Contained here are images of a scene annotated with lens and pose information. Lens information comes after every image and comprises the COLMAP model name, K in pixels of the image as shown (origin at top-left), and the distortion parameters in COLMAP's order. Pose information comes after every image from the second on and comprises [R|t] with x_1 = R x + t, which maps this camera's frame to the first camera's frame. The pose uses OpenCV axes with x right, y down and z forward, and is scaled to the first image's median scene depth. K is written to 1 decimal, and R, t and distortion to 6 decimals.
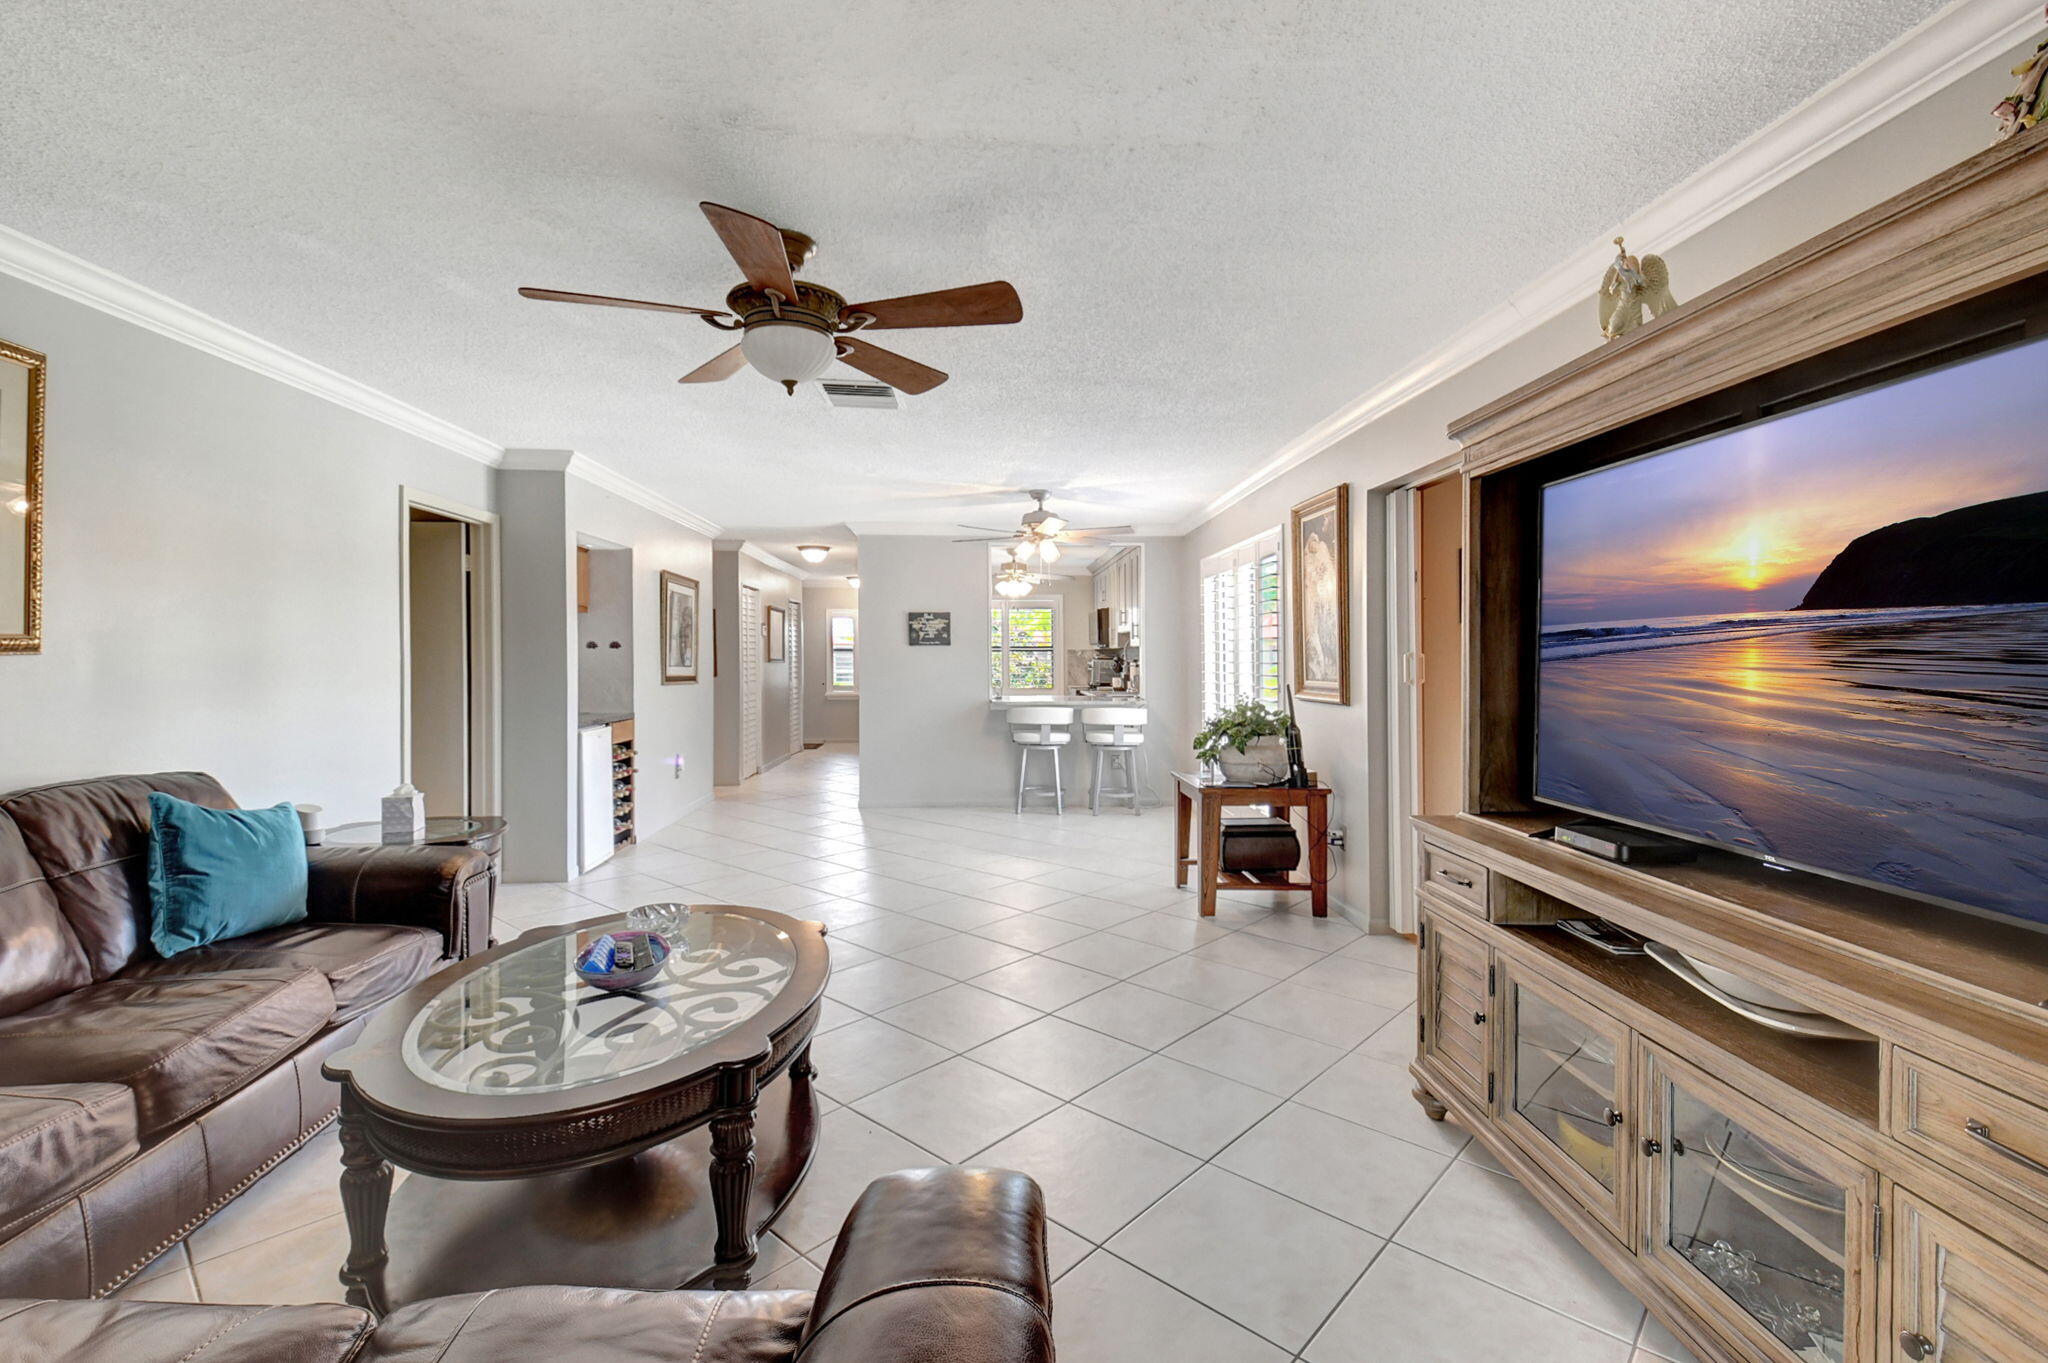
lens RADIAL K [[933.3, 0, 1021.5], [0, 933.3, 676.5], [0, 0, 1]] dist [0.067085, -0.052834]
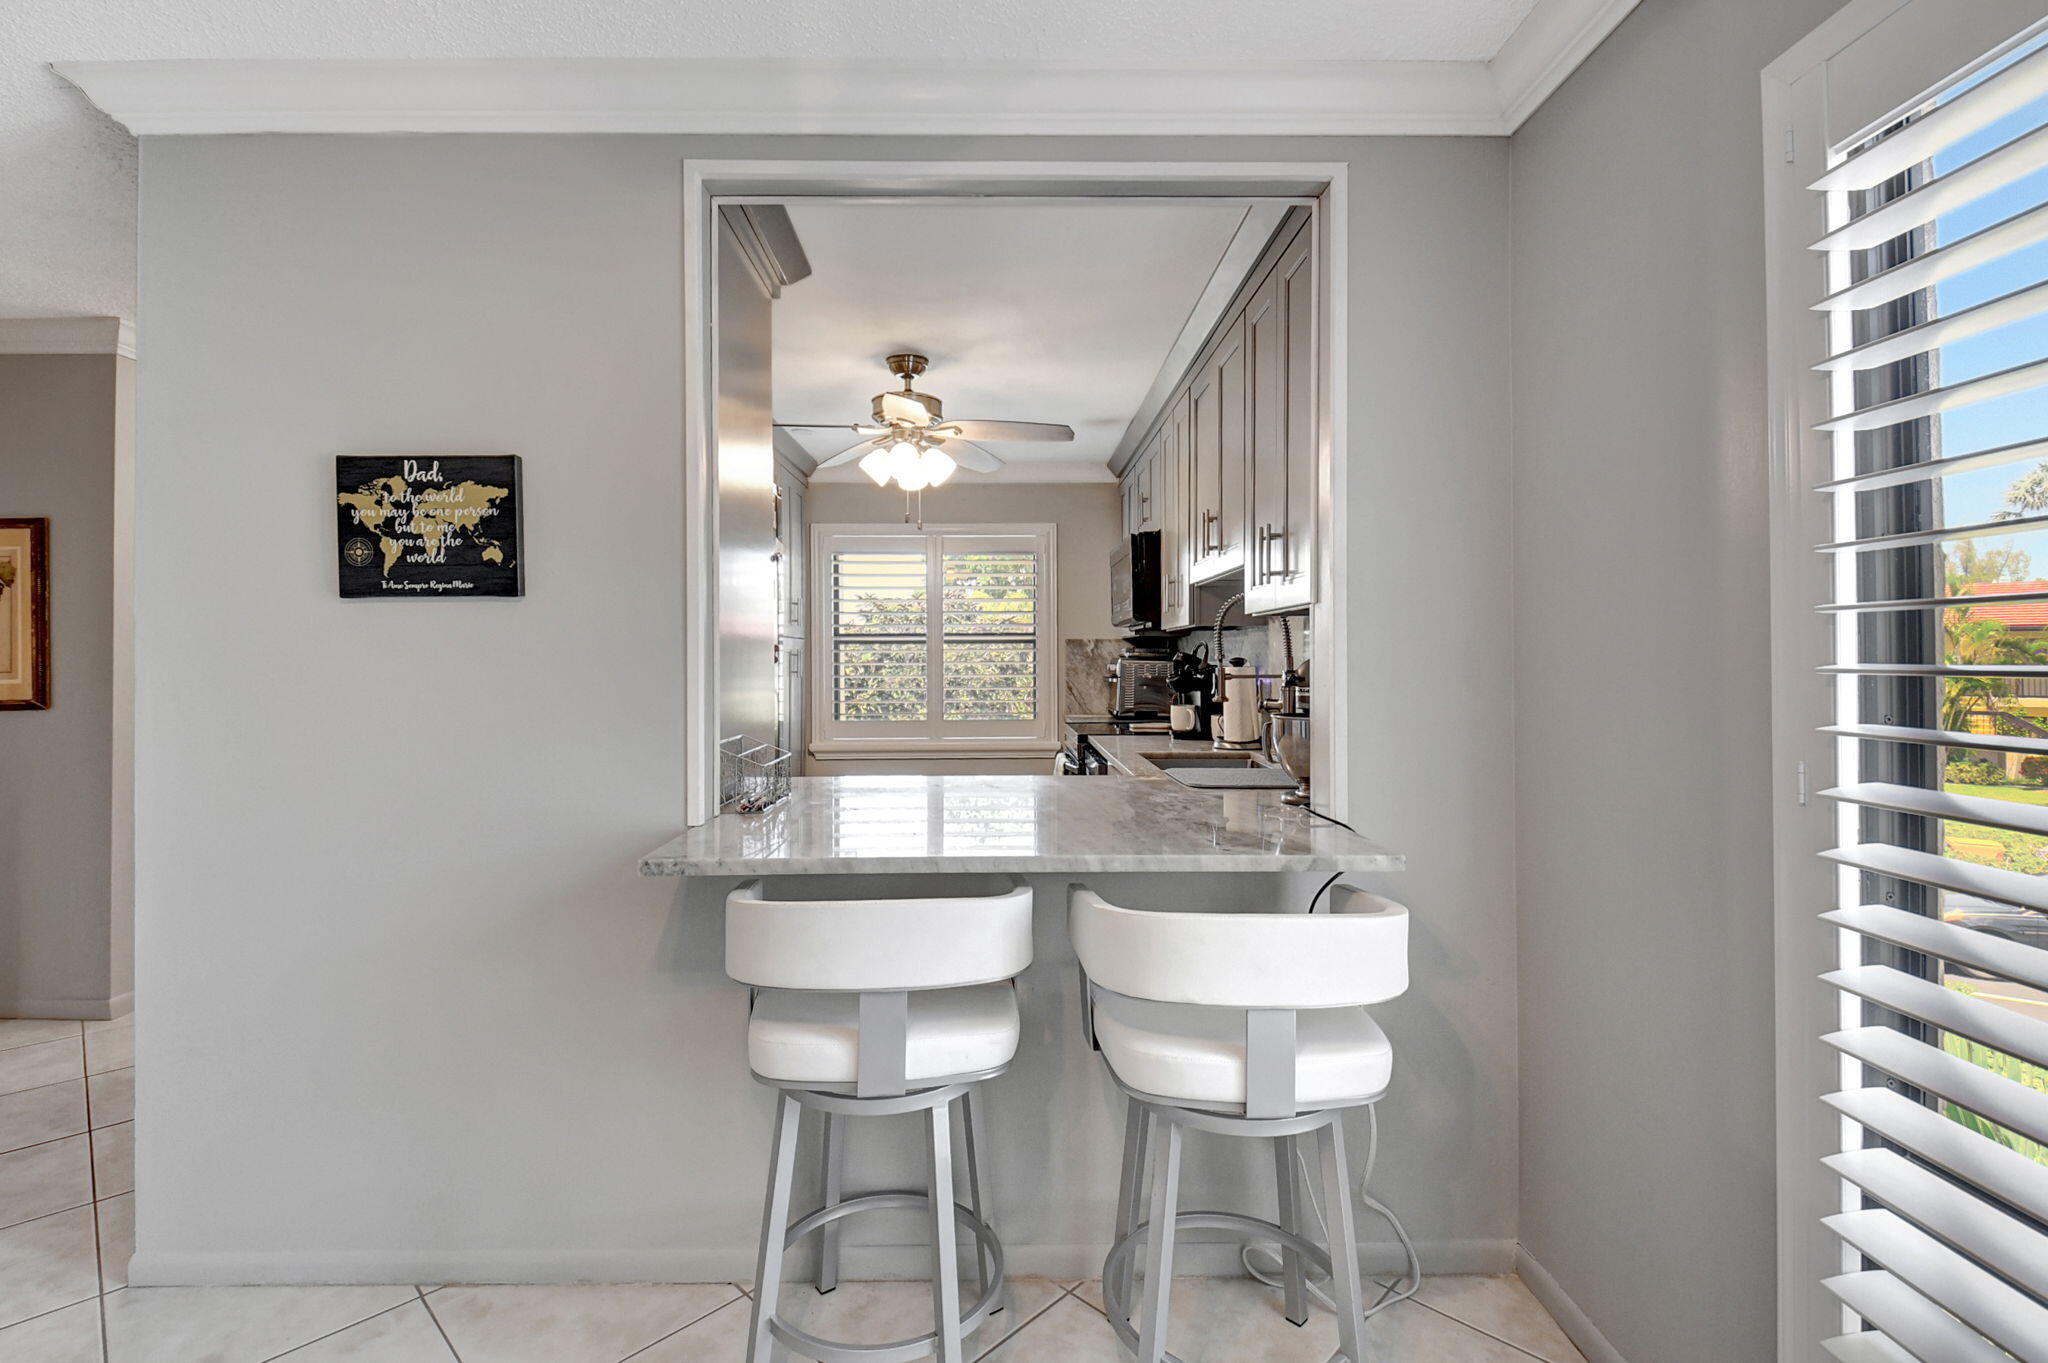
lens RADIAL K [[933.3, 0, 1021.5], [0, 933.3, 676.5], [0, 0, 1]] dist [0.067085, -0.052834]
pose [[0.999654, 0.000711, -0.026293, 0.055353], [-0.000734, 0.999999, -0.000880, -0.012700], [0.026292, 0.000899, 0.999654, 0.746952]]
